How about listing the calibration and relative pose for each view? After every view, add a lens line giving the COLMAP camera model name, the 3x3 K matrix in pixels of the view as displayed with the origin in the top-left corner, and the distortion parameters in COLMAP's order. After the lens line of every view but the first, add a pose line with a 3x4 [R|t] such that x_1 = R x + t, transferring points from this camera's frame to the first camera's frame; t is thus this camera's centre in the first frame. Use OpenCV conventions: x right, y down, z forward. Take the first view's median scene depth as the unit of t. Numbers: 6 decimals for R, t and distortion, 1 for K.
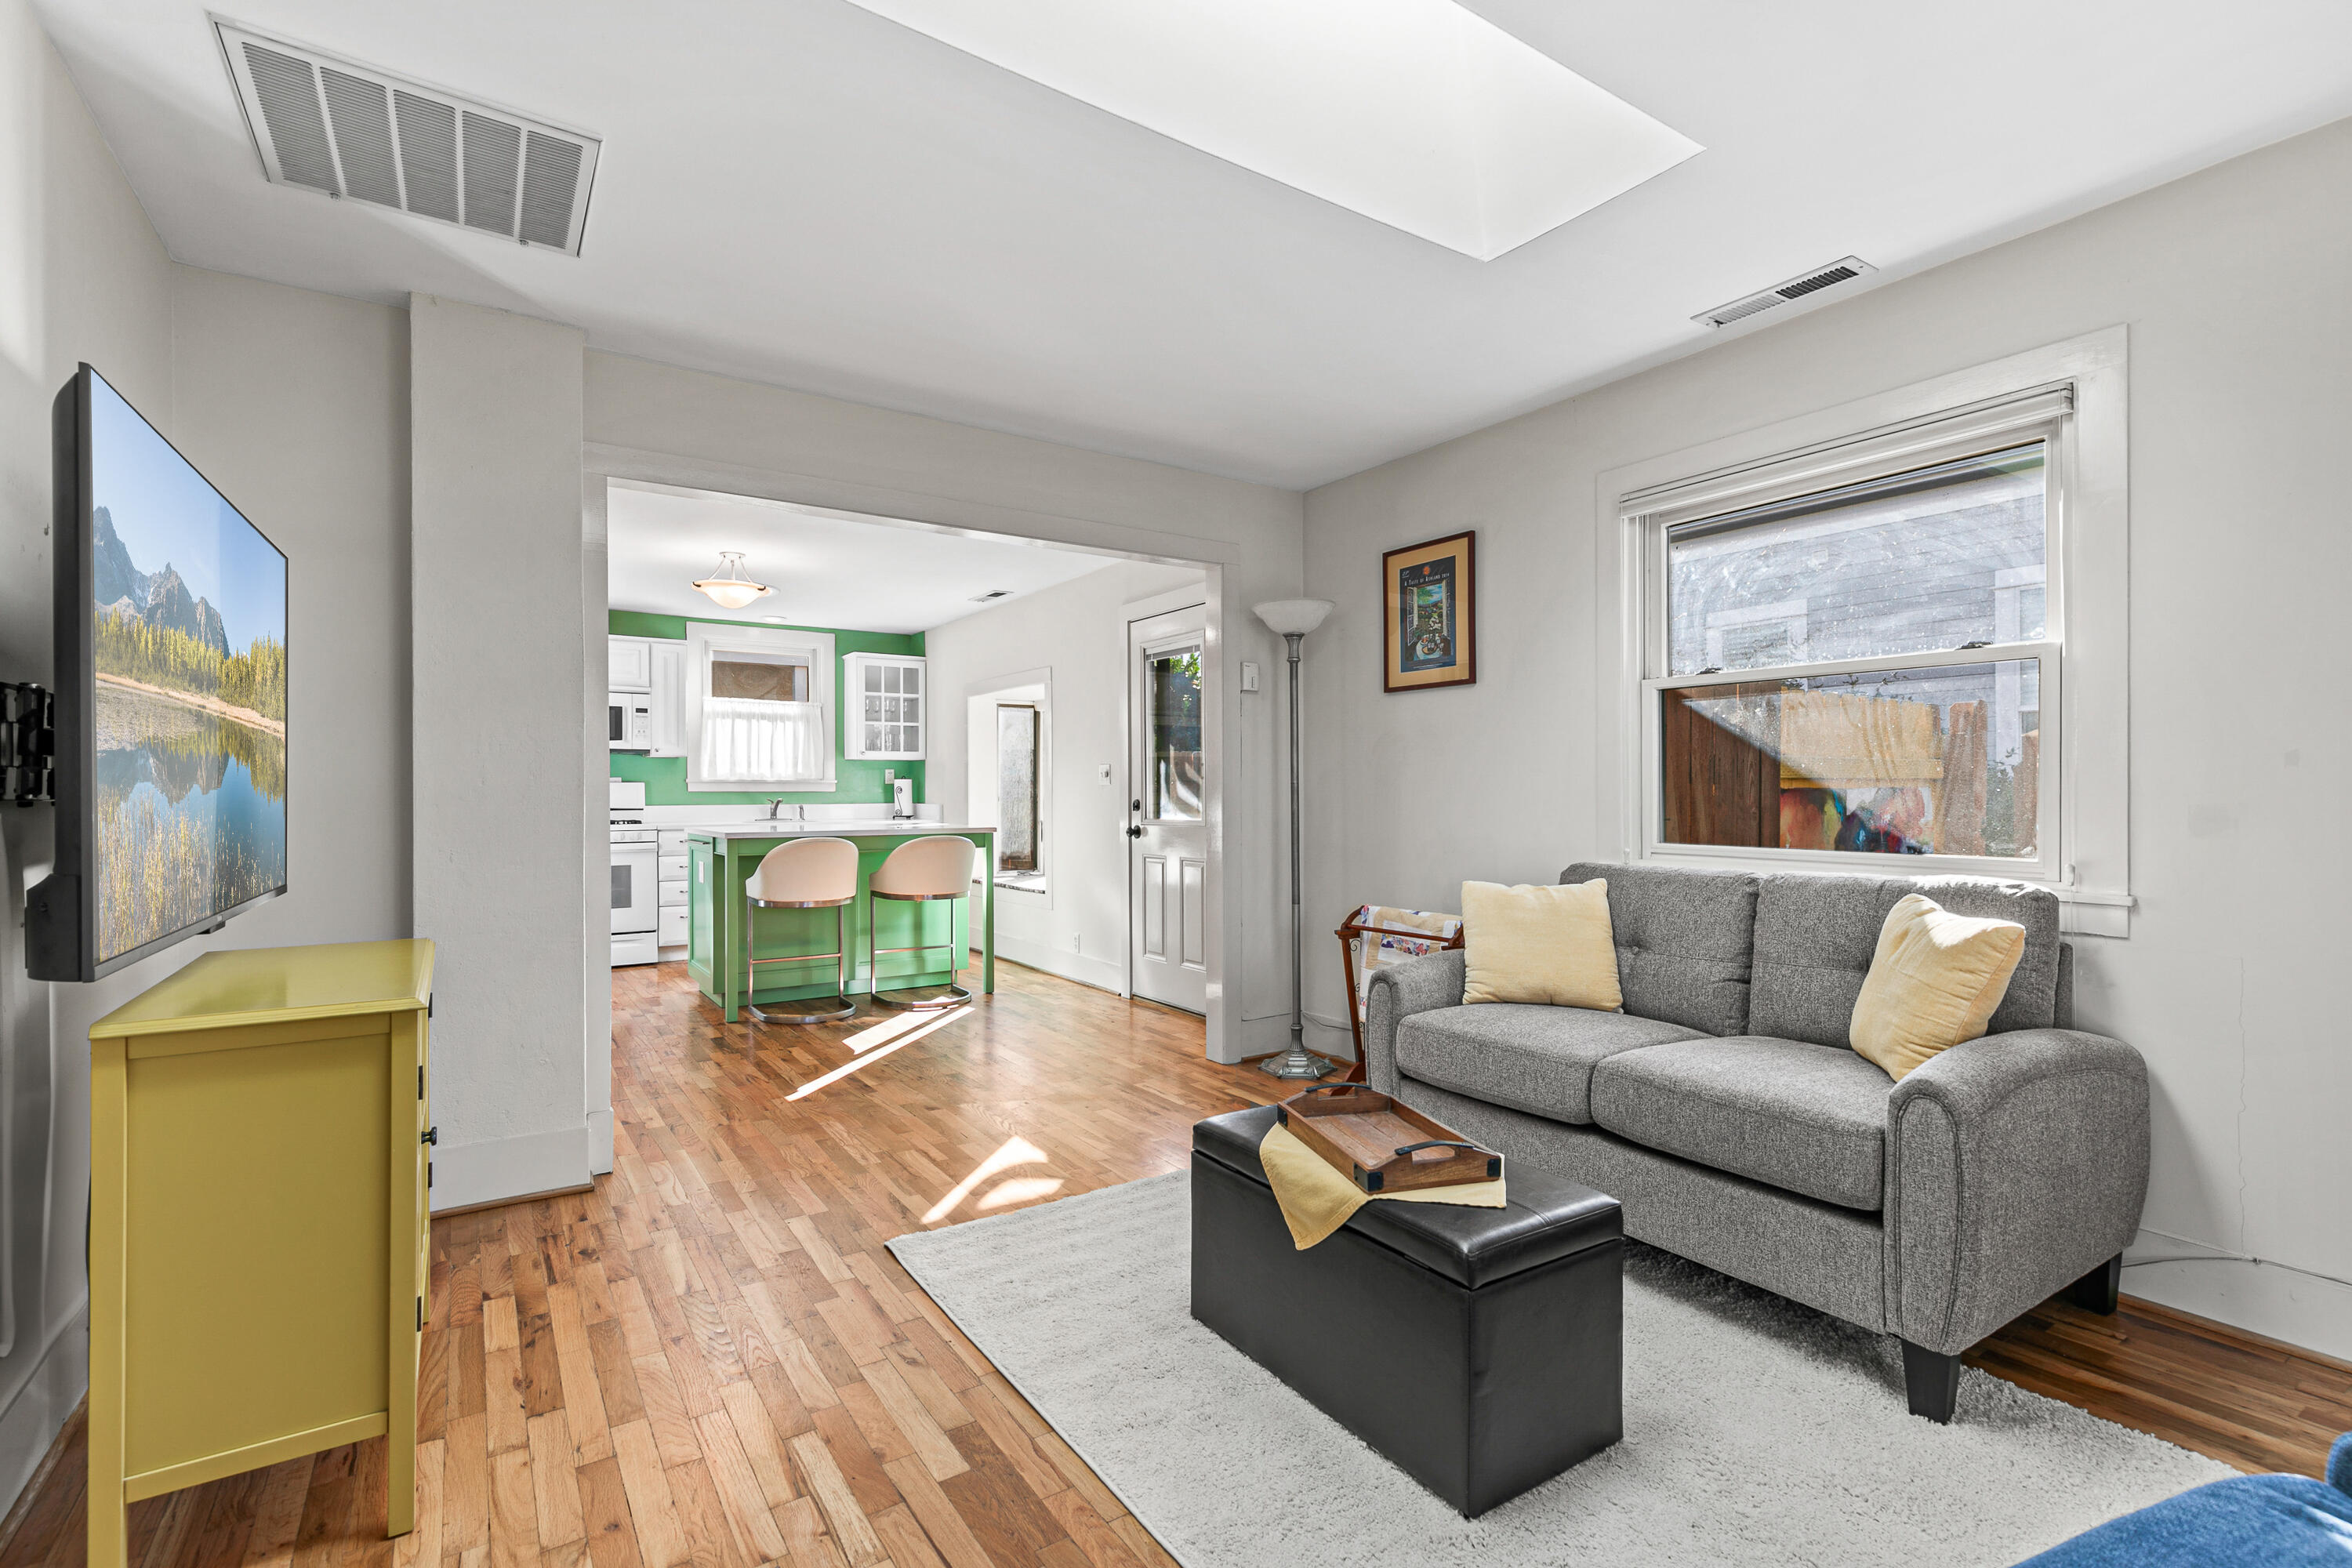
lens RADIAL K [[1074.5, 0, 1187.3], [0, 1074.5, 794.3], [0, 0, 1]] dist [0.007574, -0.000621]
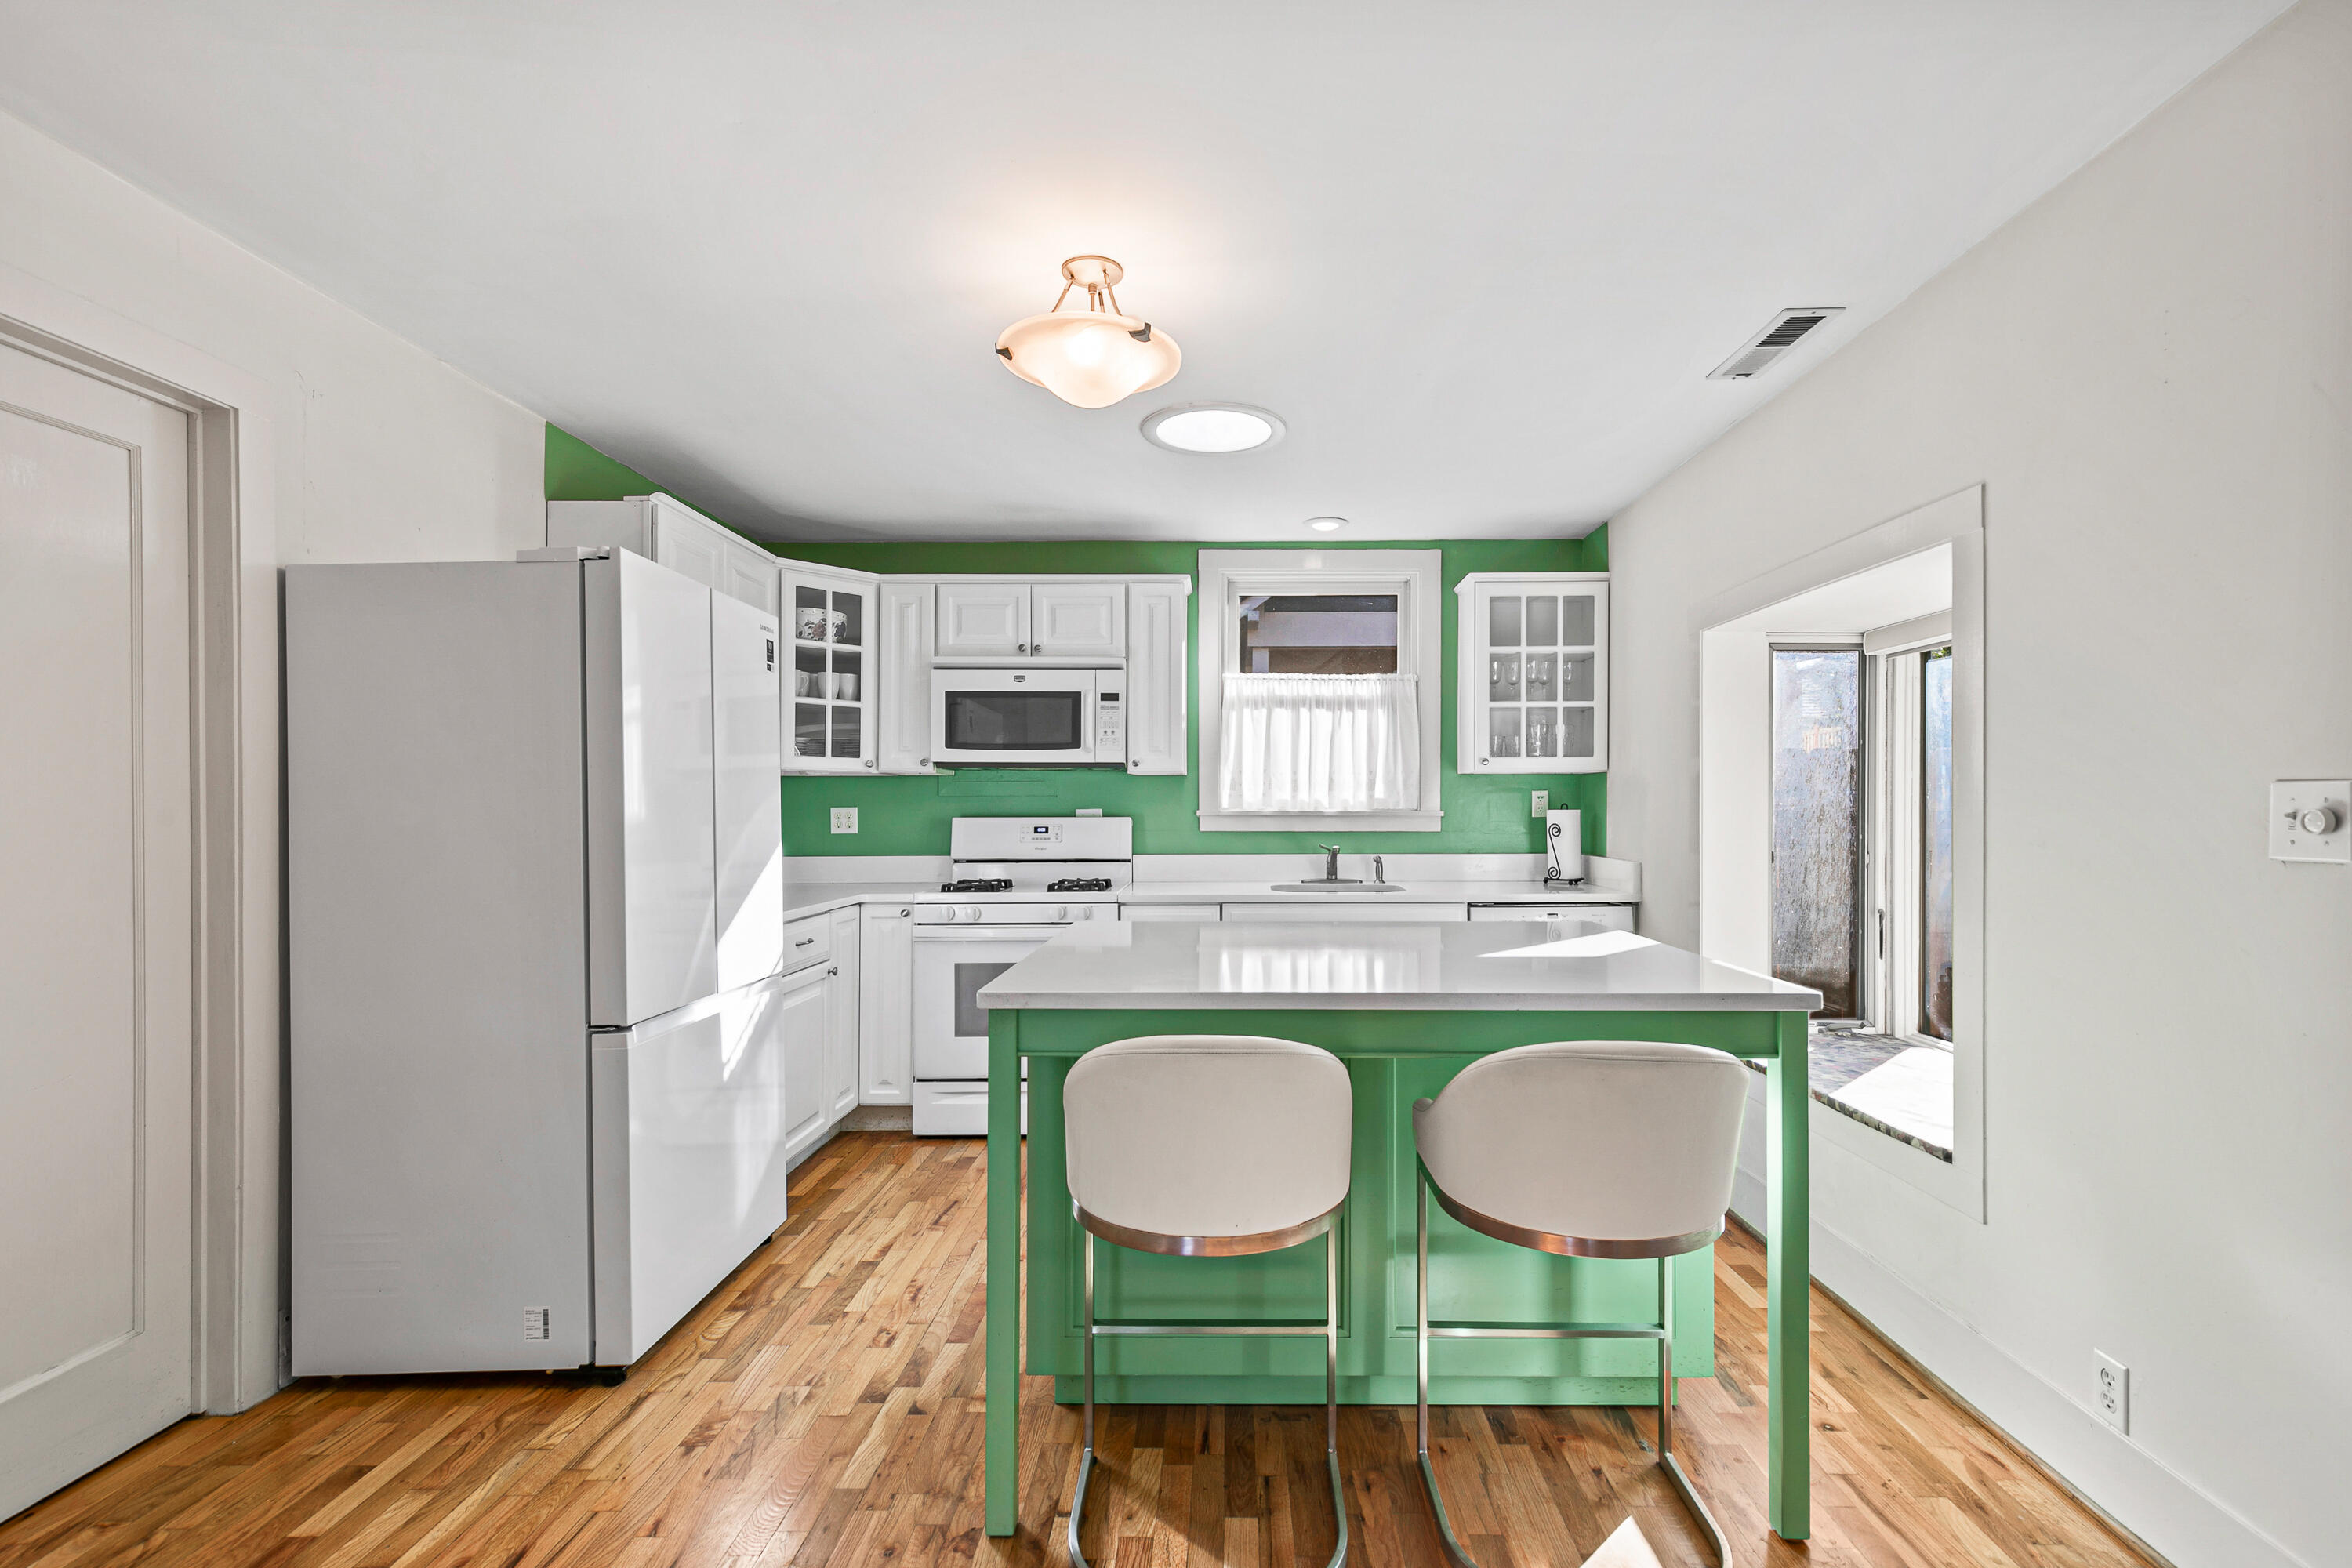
lens RADIAL K [[1074.5, 0, 1224.8], [0, 1074.5, 826.3], [0, 0, 1]] dist [0.007574, -0.000621]
pose [[0.826519, 0.011846, -0.562784, -0.107652], [-0.001833, 0.999830, 0.018354, -0.015744], [0.562905, -0.014138, 0.826400, 0.484709]]
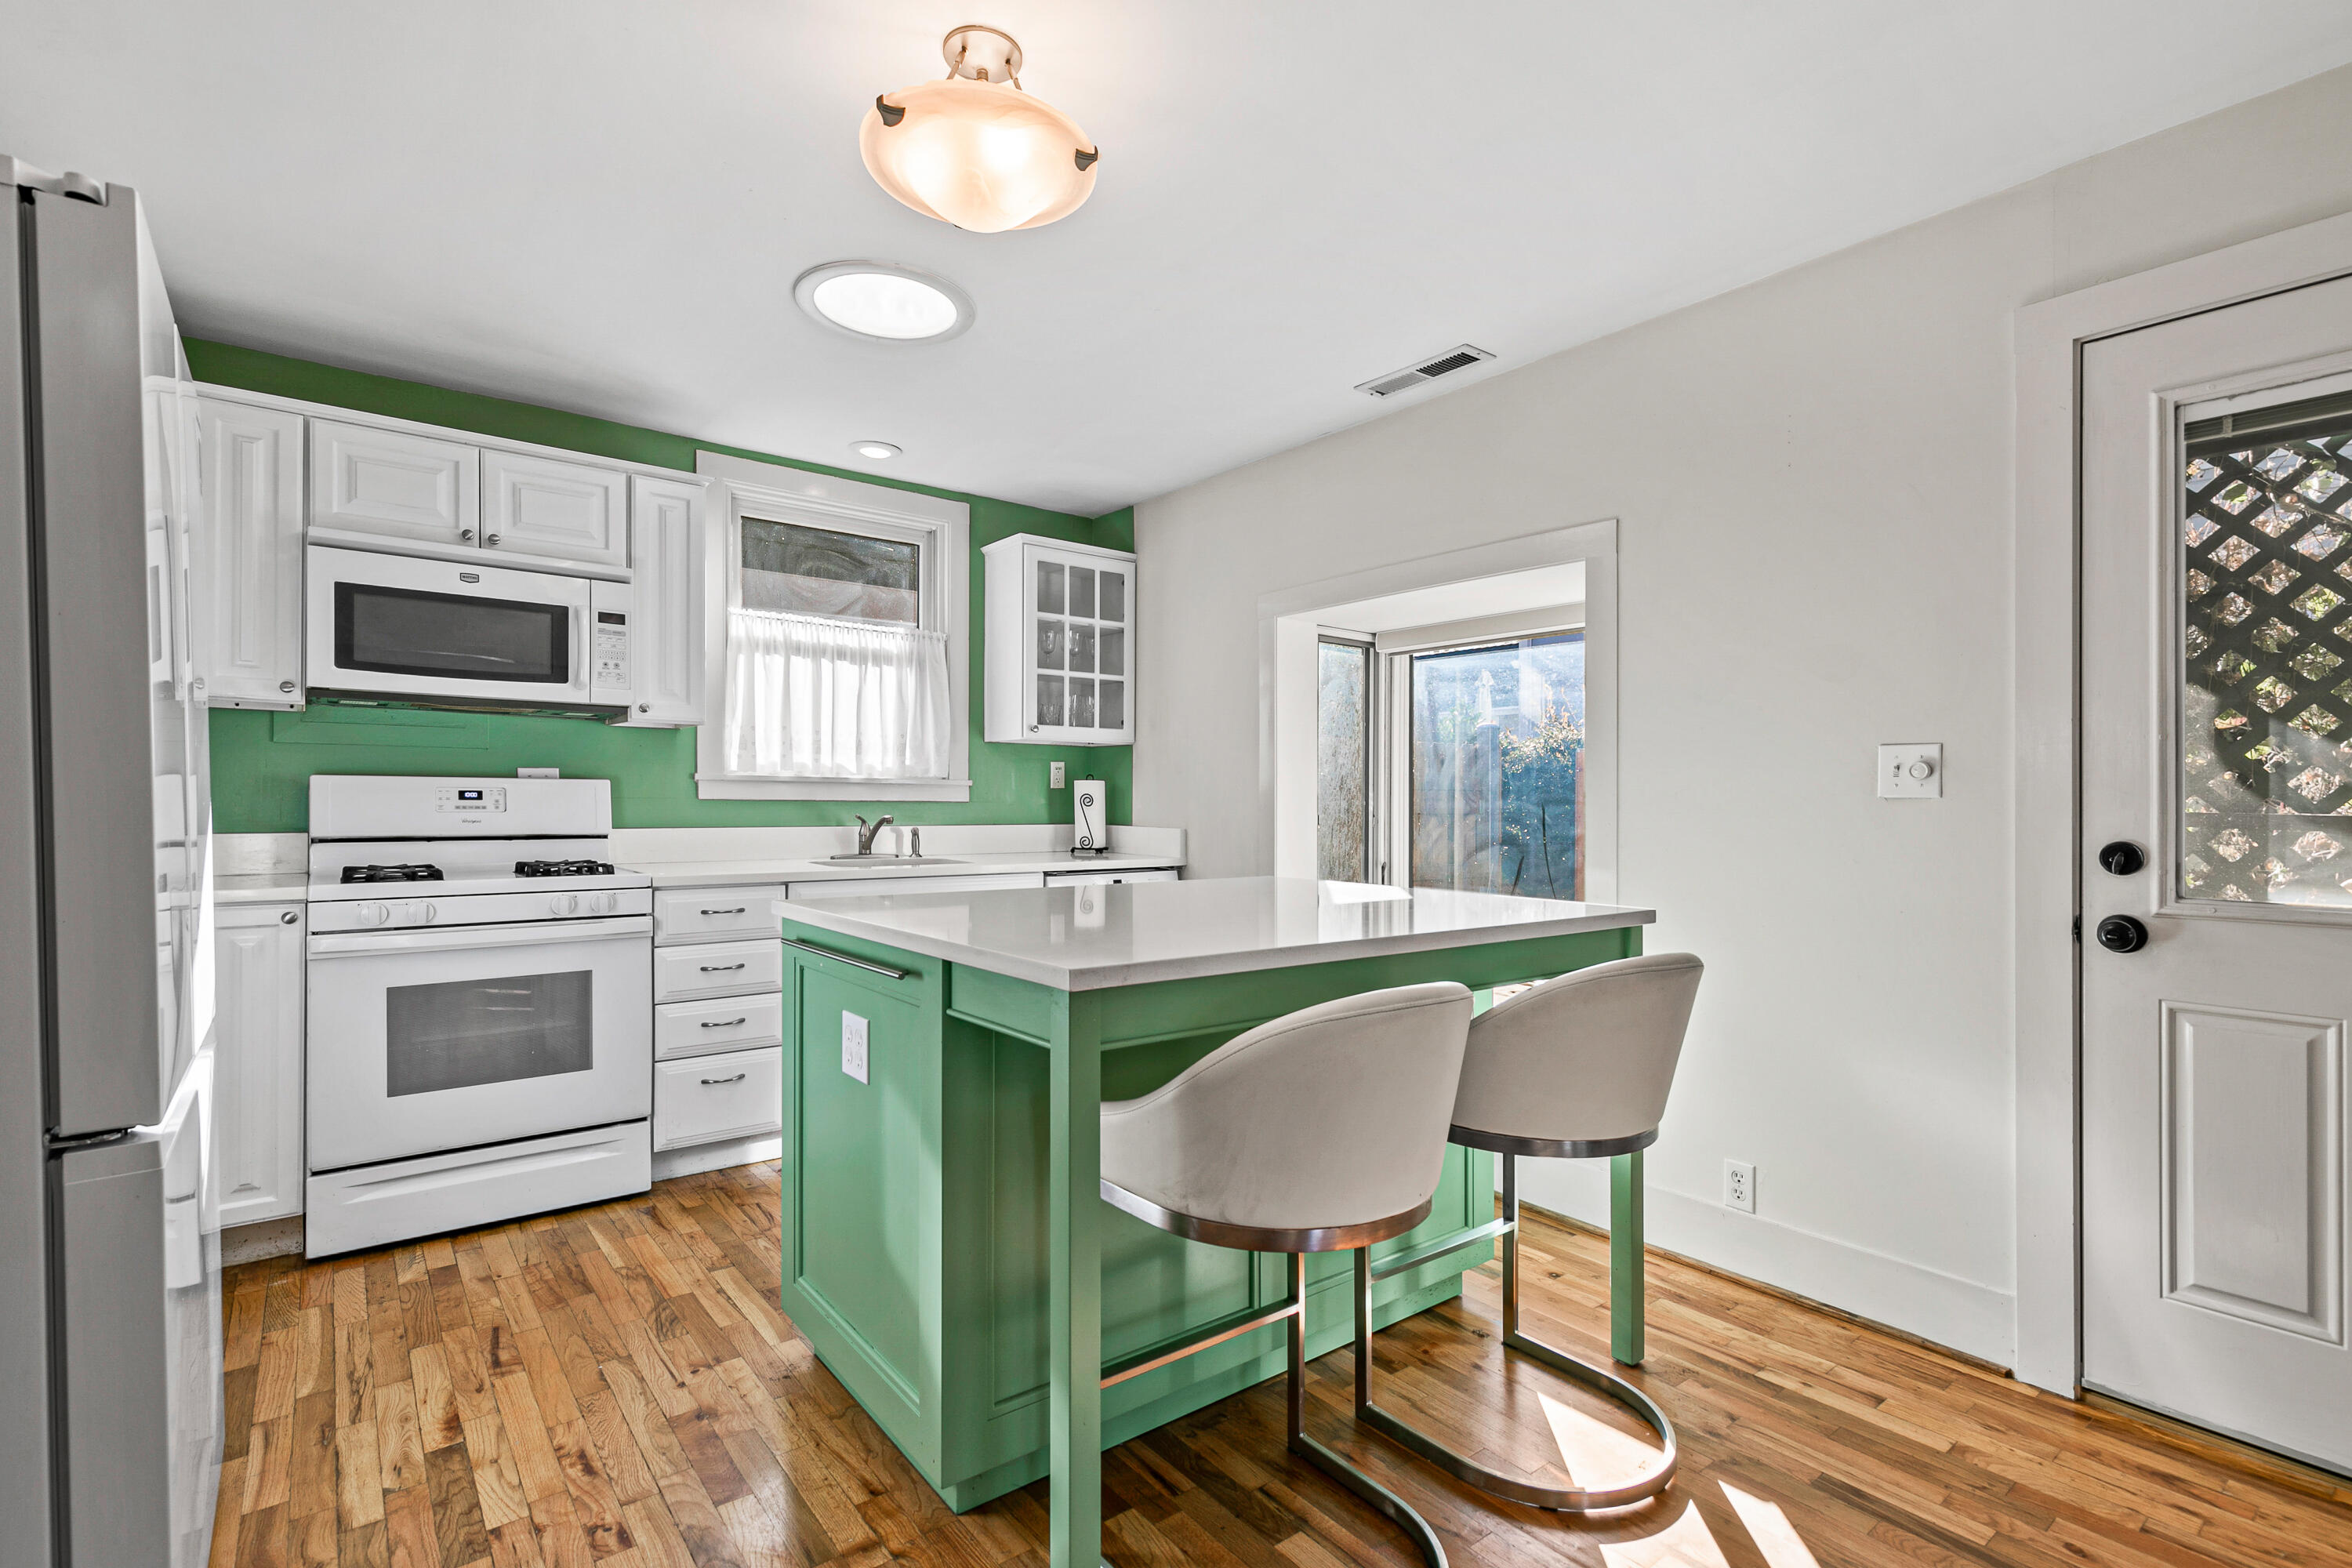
lens RADIAL K [[1074.5, 0, 1165.7], [0, 1074.5, 822.4], [0, 0, 1]] dist [0.007574, -0.000621]
pose [[0.997691, 0.009653, 0.067233, -0.271218], [-0.010831, 0.999794, 0.017189, -0.002764], [-0.067053, -0.017877, 0.997589, 0.474904]]
